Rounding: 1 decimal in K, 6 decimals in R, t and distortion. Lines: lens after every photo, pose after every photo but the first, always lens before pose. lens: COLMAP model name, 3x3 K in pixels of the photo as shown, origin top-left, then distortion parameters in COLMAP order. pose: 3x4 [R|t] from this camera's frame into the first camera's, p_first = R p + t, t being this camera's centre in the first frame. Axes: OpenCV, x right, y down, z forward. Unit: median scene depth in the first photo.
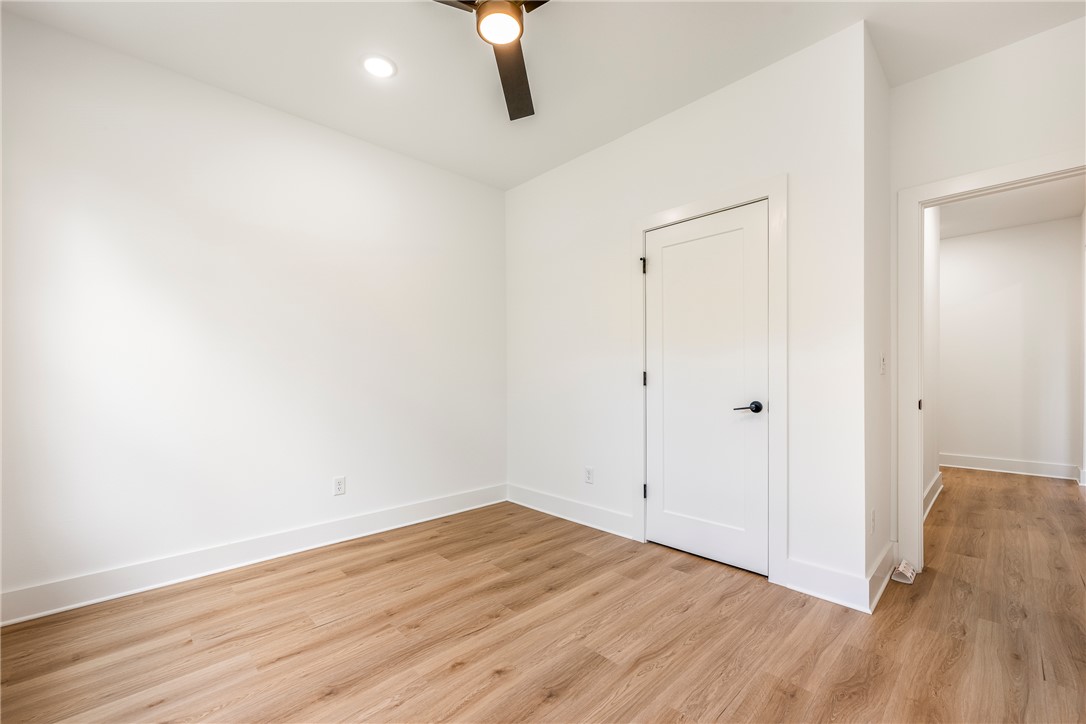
lens RADIAL K [[439.2, 0, 534.1], [0, 439.2, 369.3], [0, 0, 1]] dist [-0.001447, 0.000274]
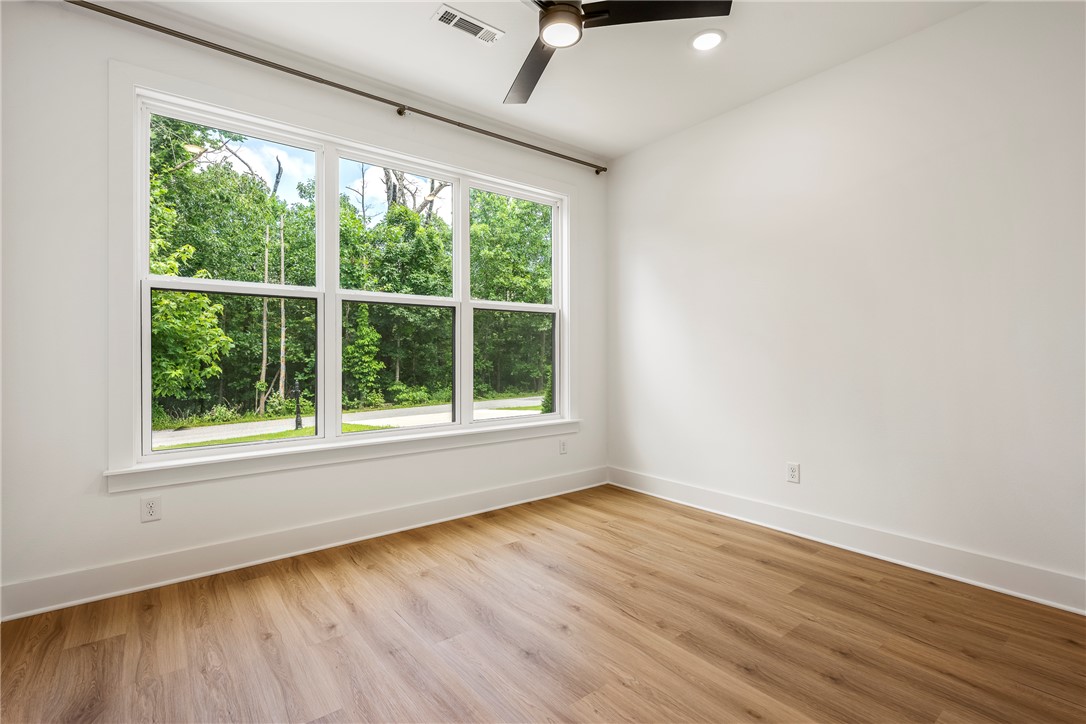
lens RADIAL K [[481.3, 0, 540.4], [0, 481.3, 359.0], [0, 0, 1]] dist [-0.001862, 0.000432]
pose [[-0.062492, 0.012077, -0.997972, 0.704726], [0.021499, 0.999711, 0.010751, 0.008213], [0.997814, -0.020784, -0.062734, 0.658630]]
